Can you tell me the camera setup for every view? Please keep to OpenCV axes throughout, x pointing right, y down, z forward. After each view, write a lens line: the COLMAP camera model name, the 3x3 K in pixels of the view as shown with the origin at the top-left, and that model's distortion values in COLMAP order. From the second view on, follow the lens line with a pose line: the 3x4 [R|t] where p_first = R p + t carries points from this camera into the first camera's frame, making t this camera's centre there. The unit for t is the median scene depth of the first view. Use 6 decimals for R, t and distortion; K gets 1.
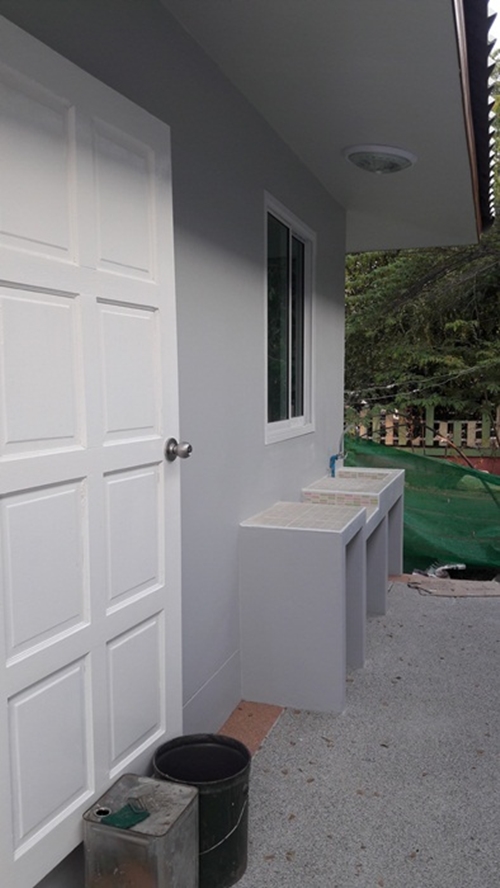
lens RADIAL K [[733.6, 0, 250.0], [0, 733.6, 443.3], [0, 0, 1]] dist [-0.032844, -0.004538]
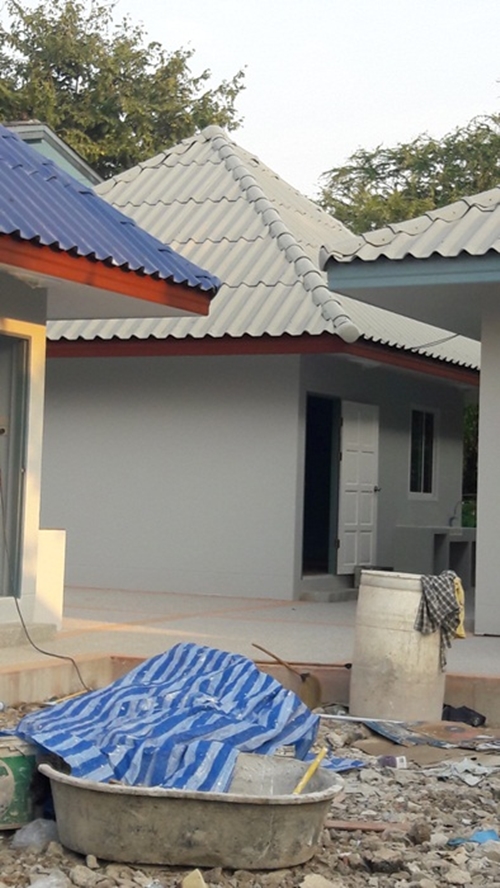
lens RADIAL K [[733.6, 0, 247.7], [0, 733.6, 443.9], [0, 0, 1]] dist [-0.032844, -0.004538]
pose [[0.969353, 0.032618, -0.243498, 0.170816], [-0.064852, 0.989964, -0.125560, 0.301105], [0.236959, 0.137503, 0.961740, -2.892504]]
